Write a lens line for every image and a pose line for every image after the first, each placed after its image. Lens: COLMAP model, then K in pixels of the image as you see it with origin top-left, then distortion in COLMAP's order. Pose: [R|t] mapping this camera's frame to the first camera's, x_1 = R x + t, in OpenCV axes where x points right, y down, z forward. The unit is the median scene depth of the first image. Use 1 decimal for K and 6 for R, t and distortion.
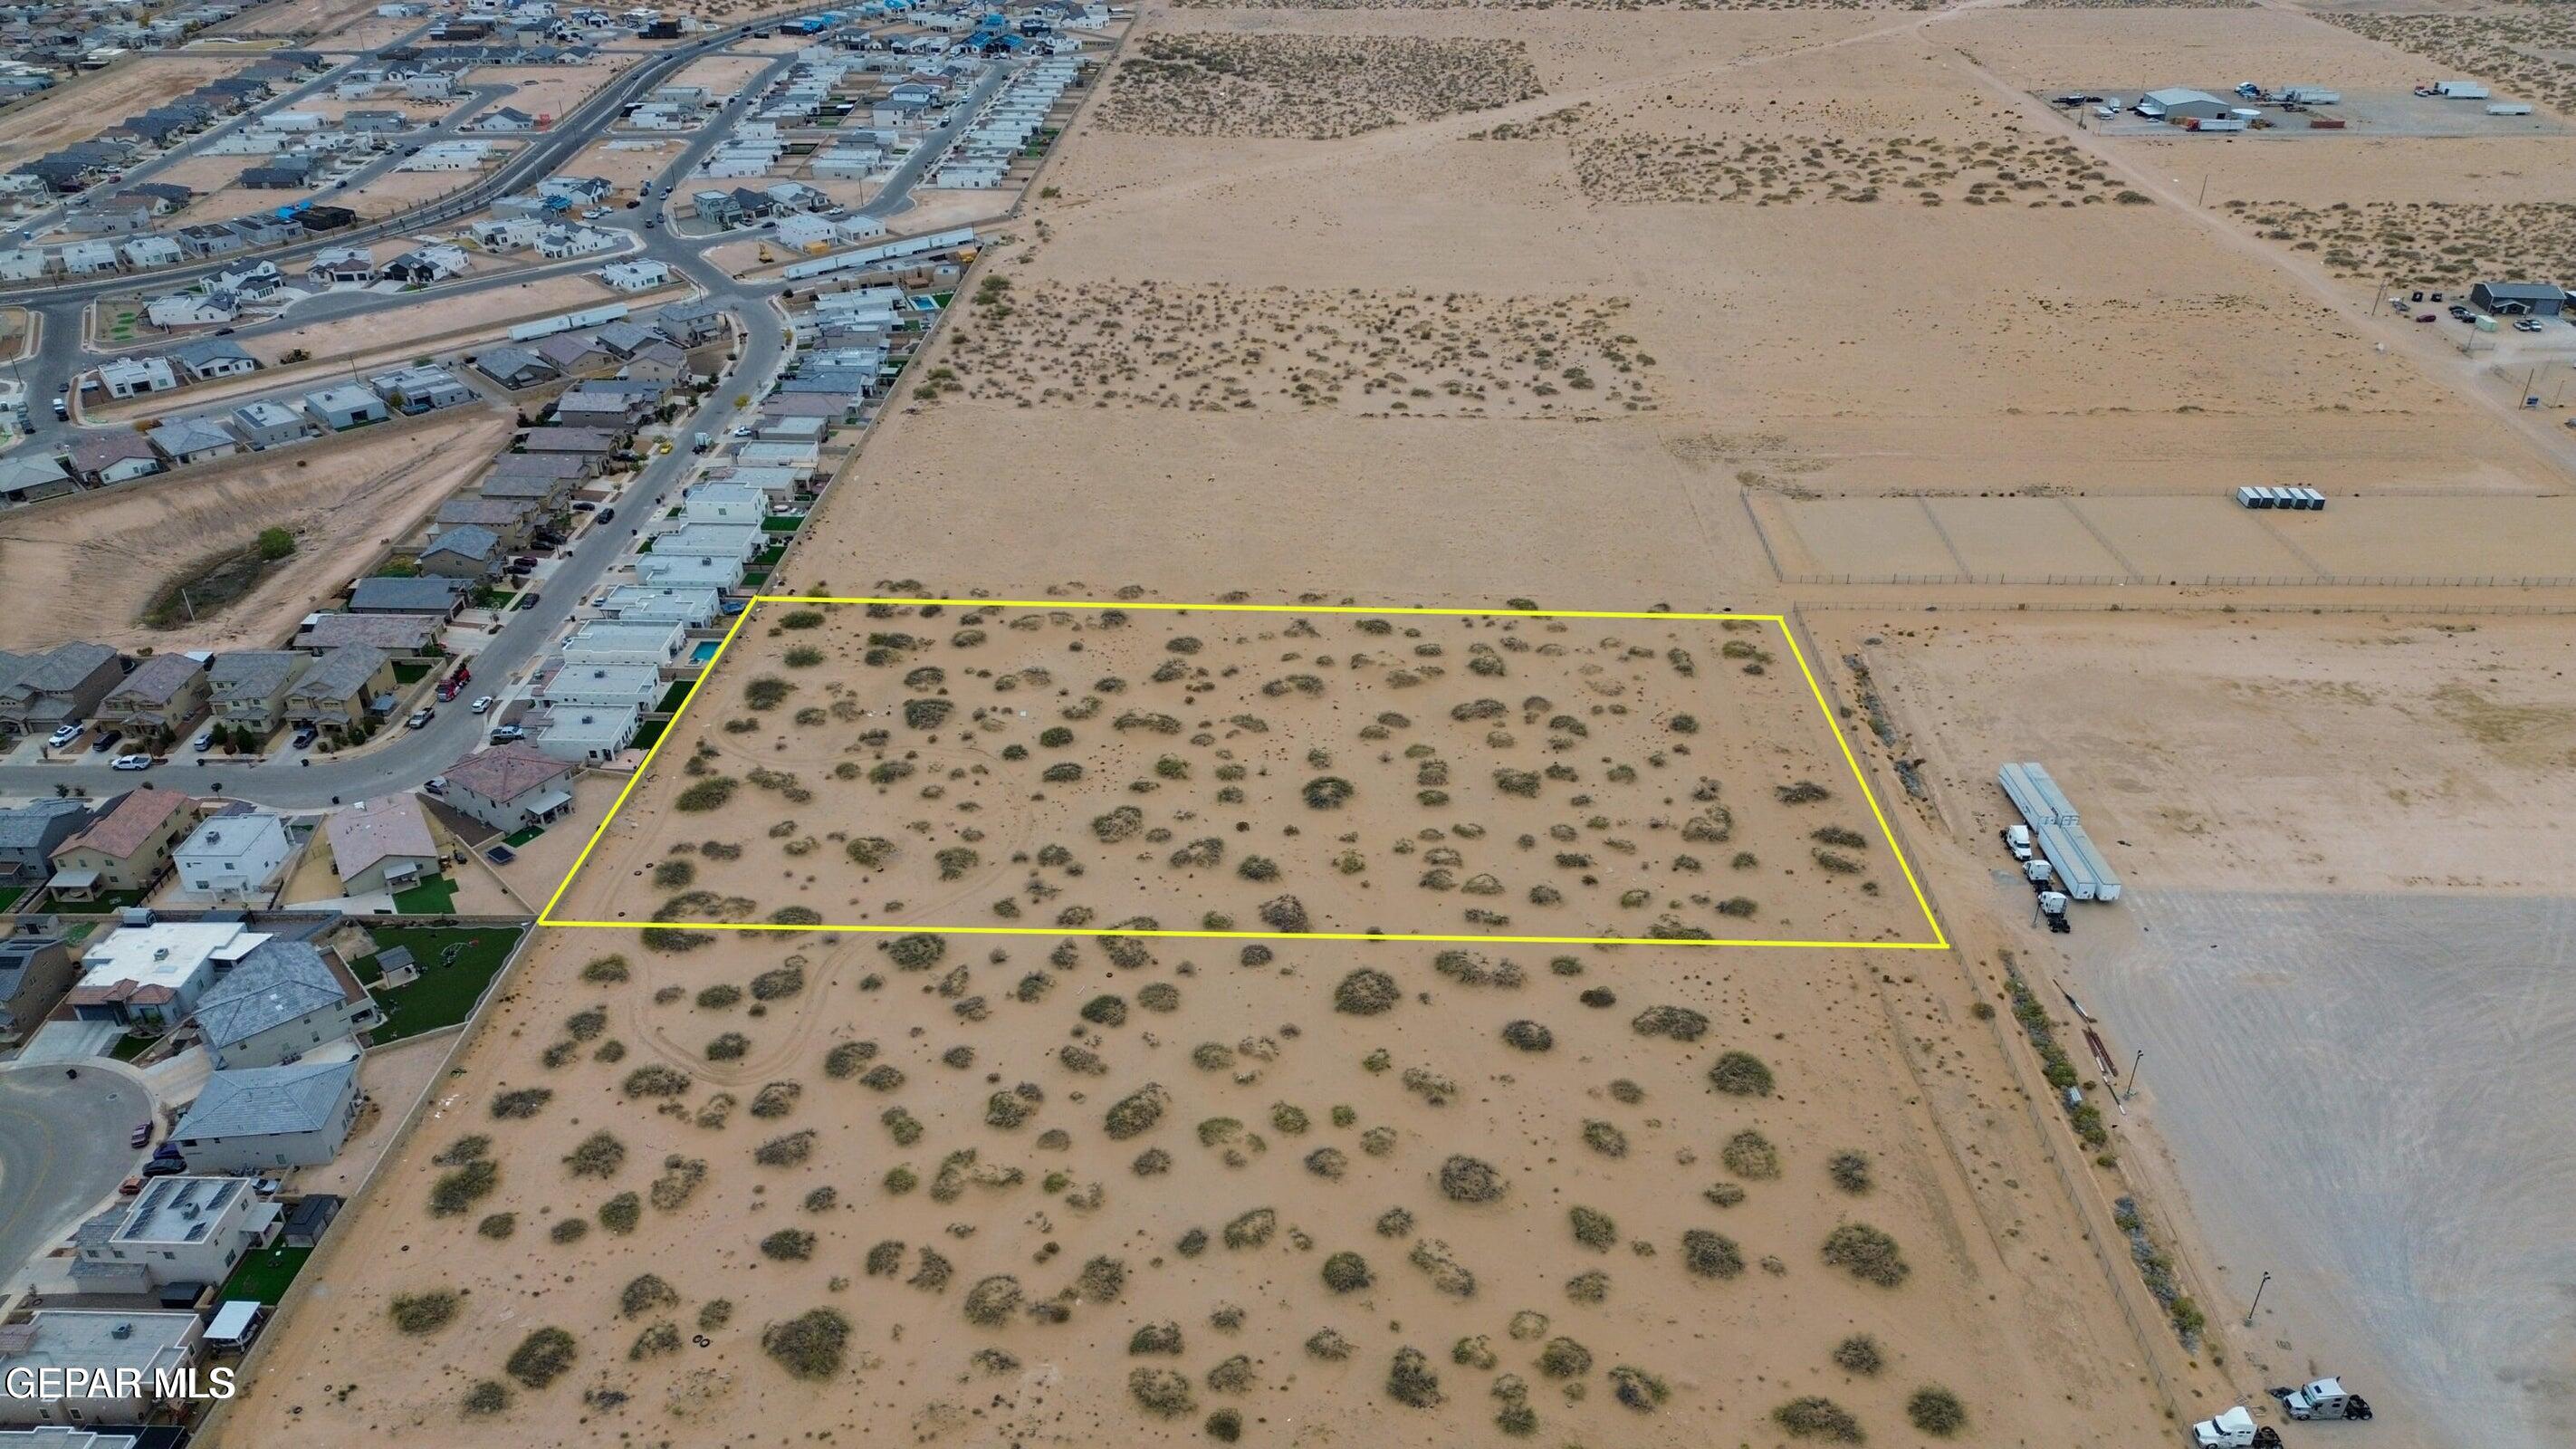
lens RADIAL K [[1804.1, 0, 1288.9], [0, 1804.1, 716.9], [0, 0, 1]] dist [0.085428, -0.090770]
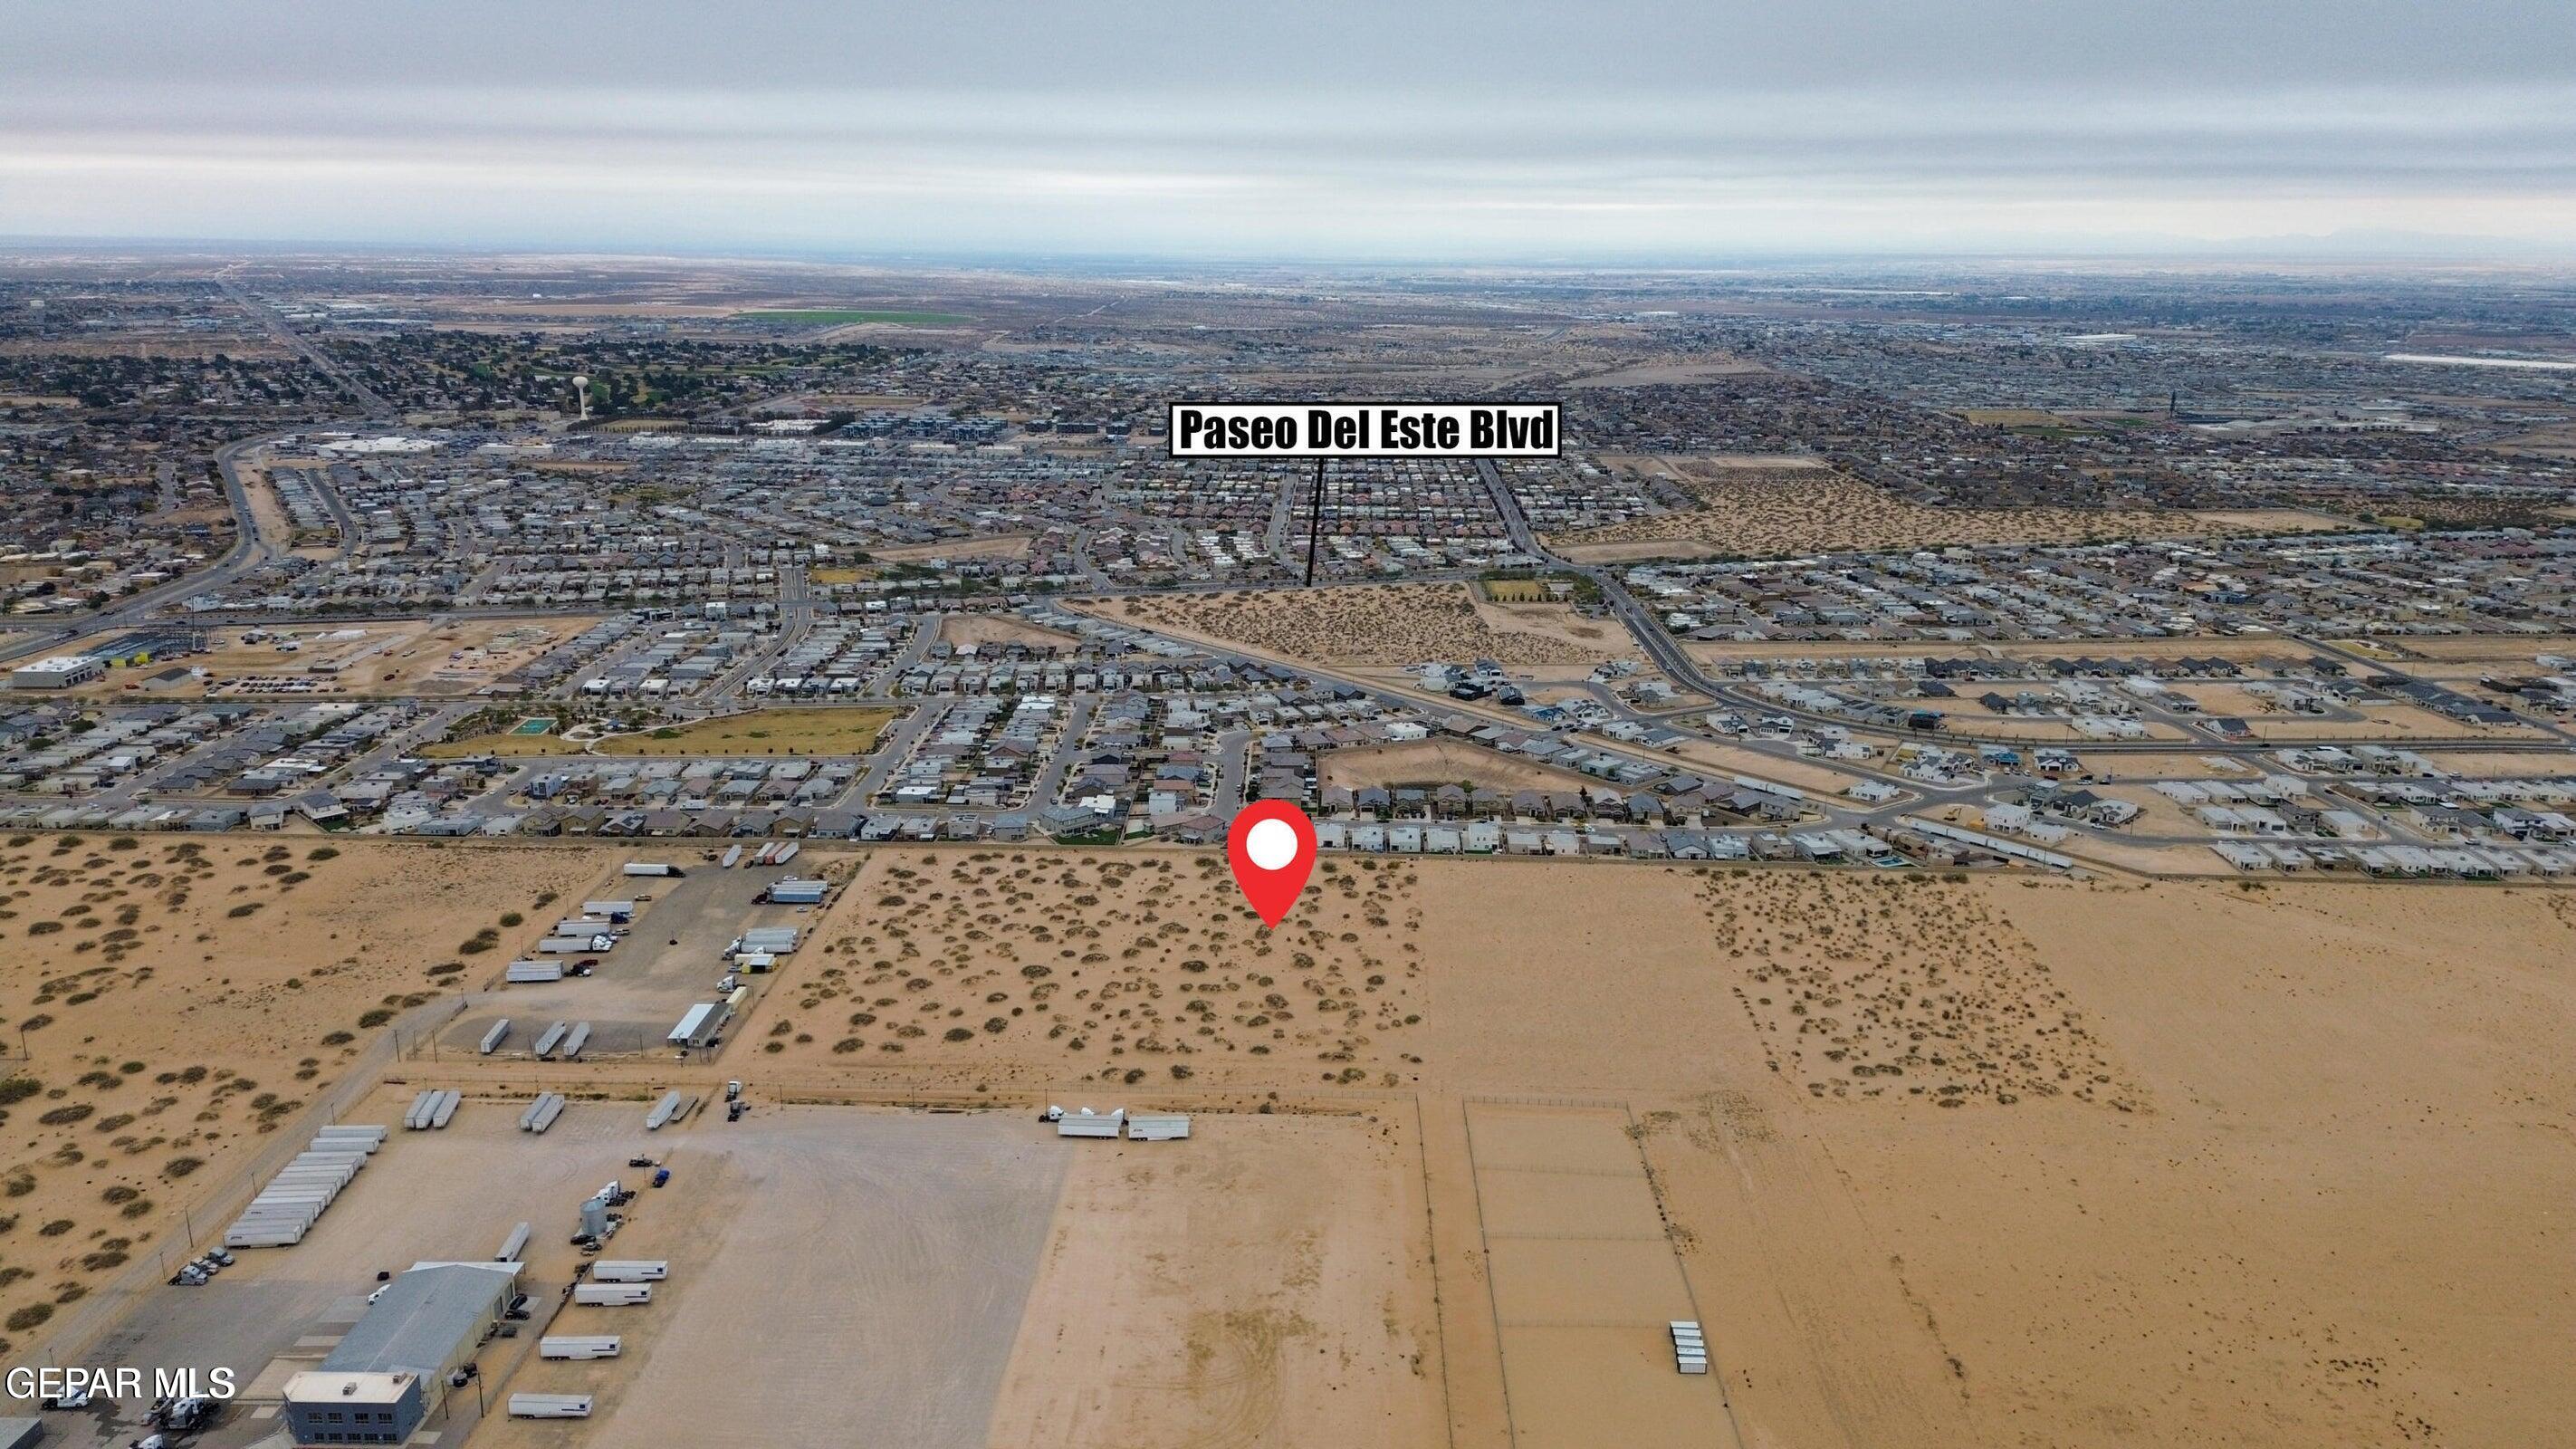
lens RADIAL K [[1804.1, 0, 1303.6], [0, 1804.1, 675.9], [0, 0, 1]] dist [0.085428, -0.090770]
pose [[0.006879, 0.237060, -0.971471, 1.894190], [-0.509390, 0.836829, 0.200598, -0.691742], [0.860508, 0.493478, 0.126512, 0.683994]]
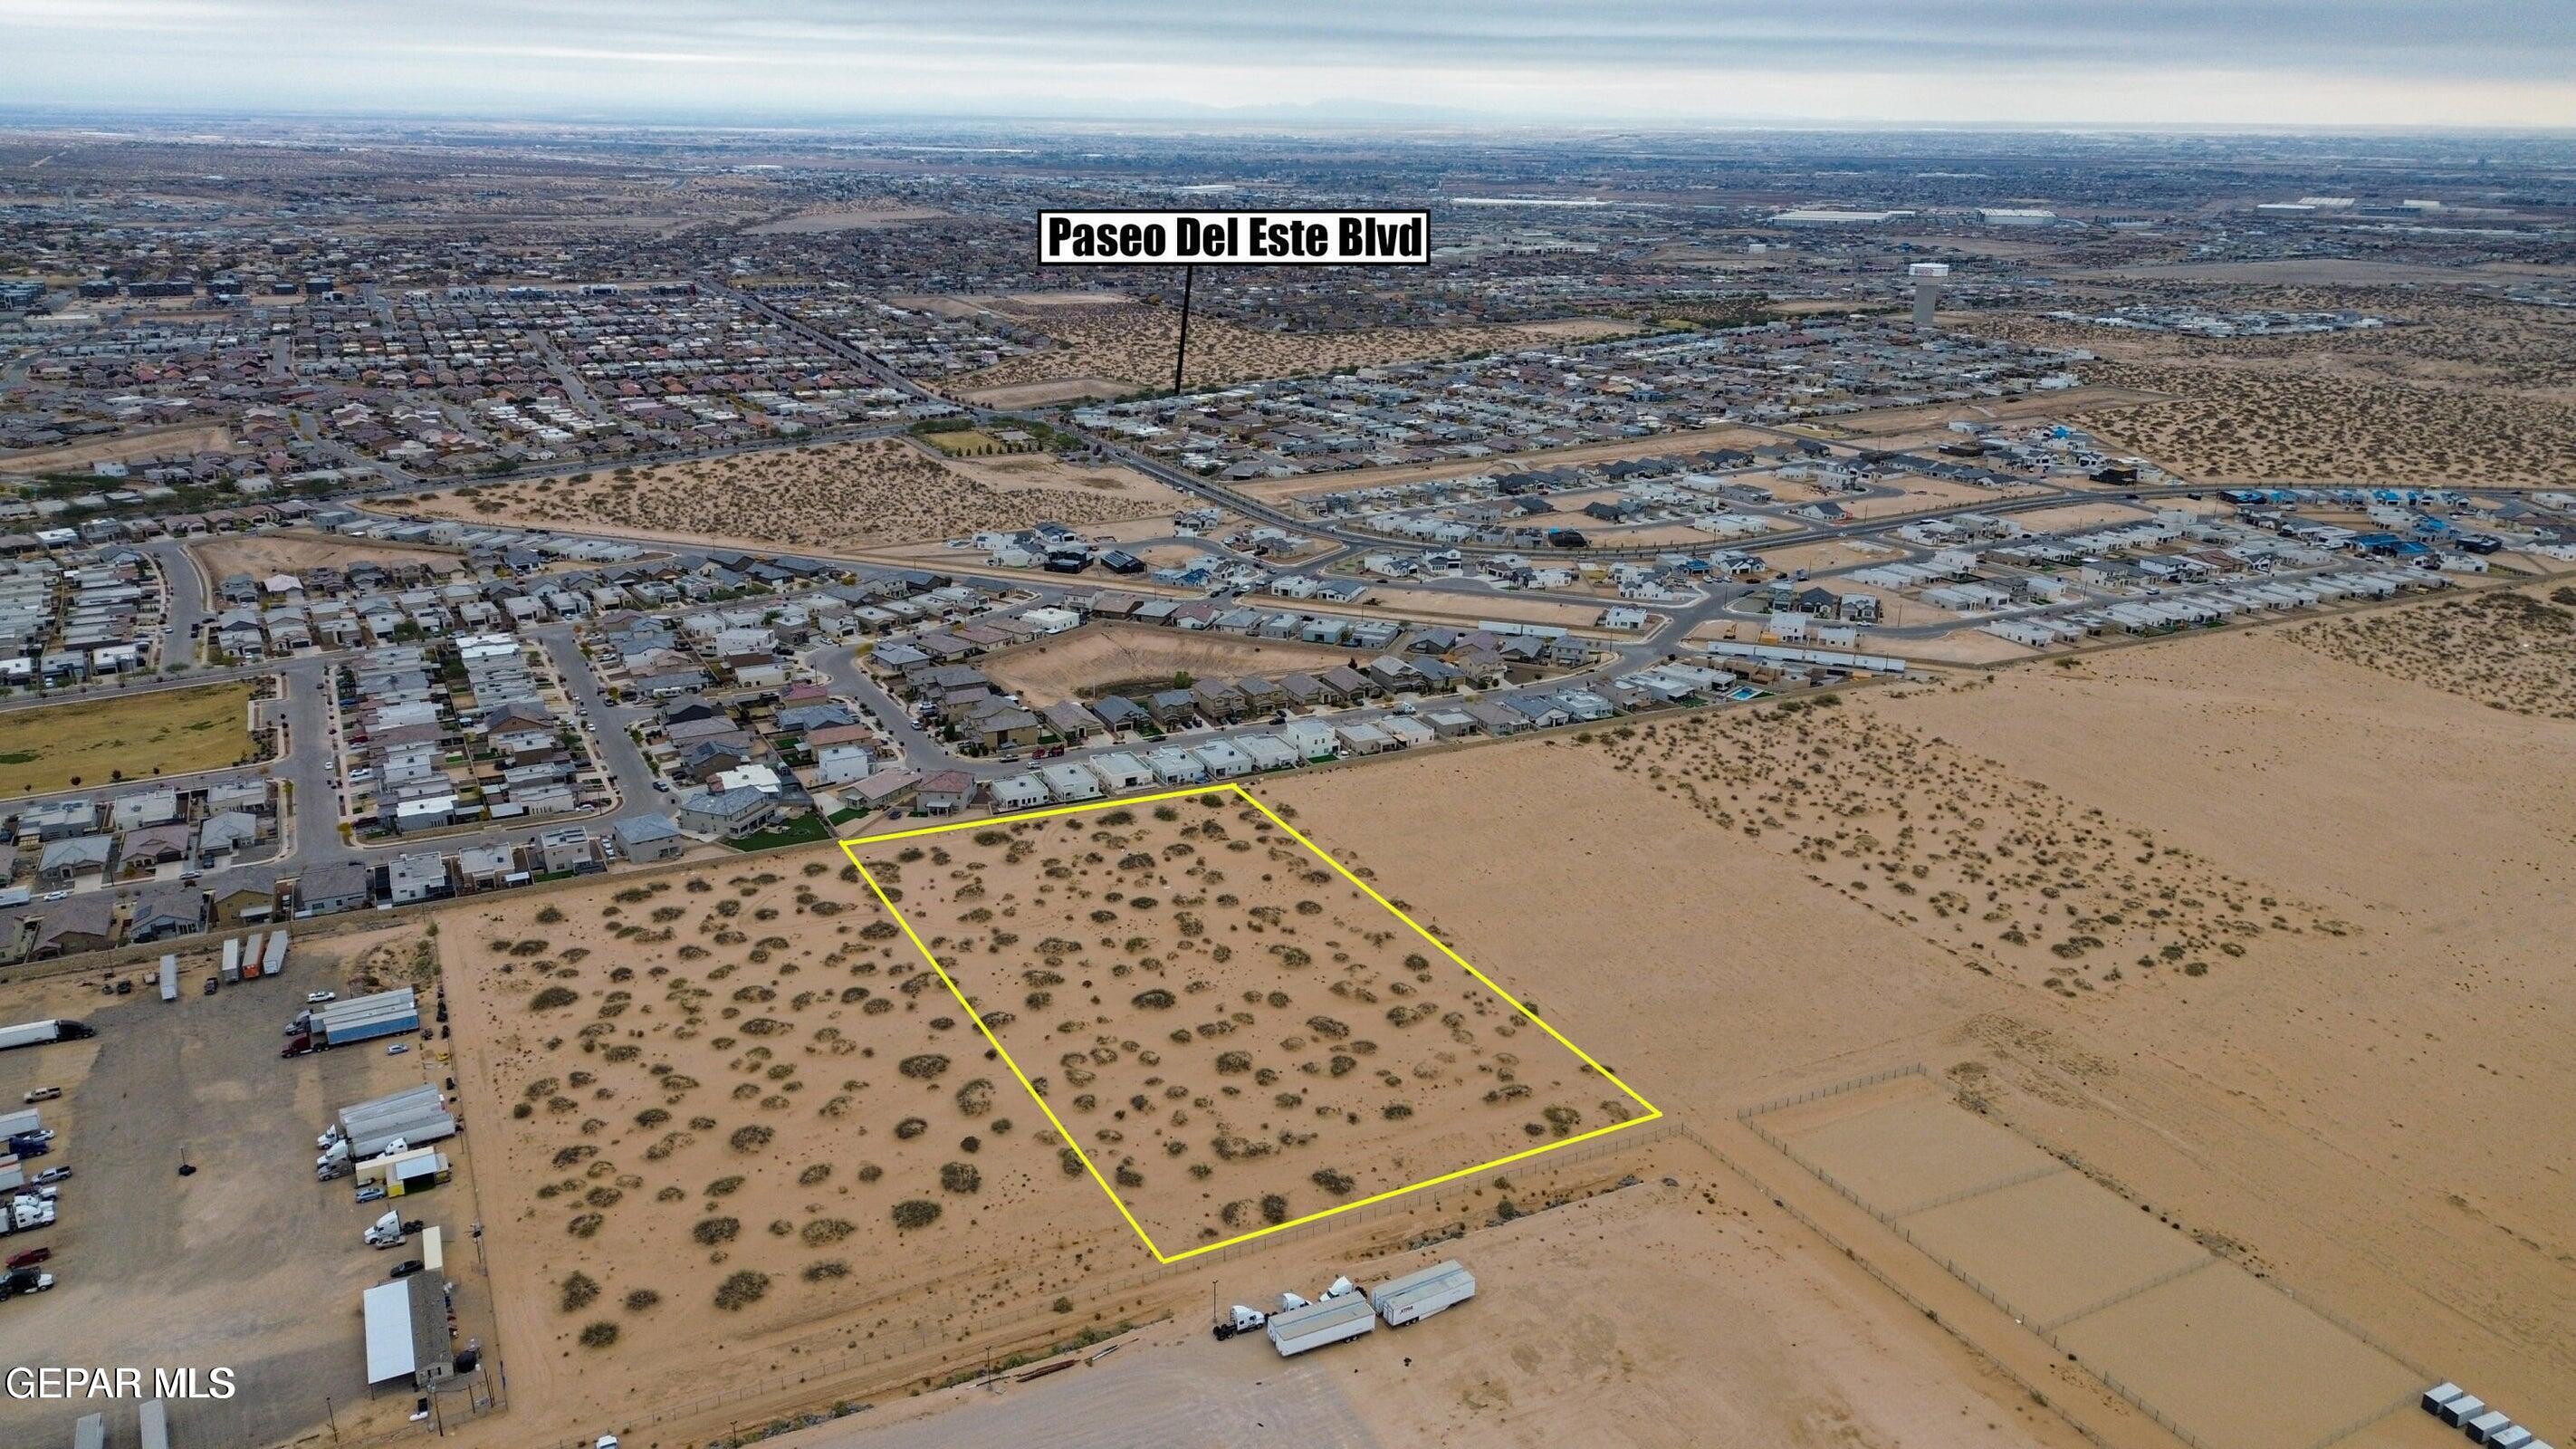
lens RADIAL K [[1804.1, 0, 1298.2], [0, 1804.1, 702.3], [0, 0, 1]] dist [0.085428, -0.090770]
pose [[0.478625, 0.280239, -0.832096, 1.092946], [-0.453271, 0.890511, 0.039189, -0.246420], [0.751973, 0.358408, 0.553245, 0.274519]]
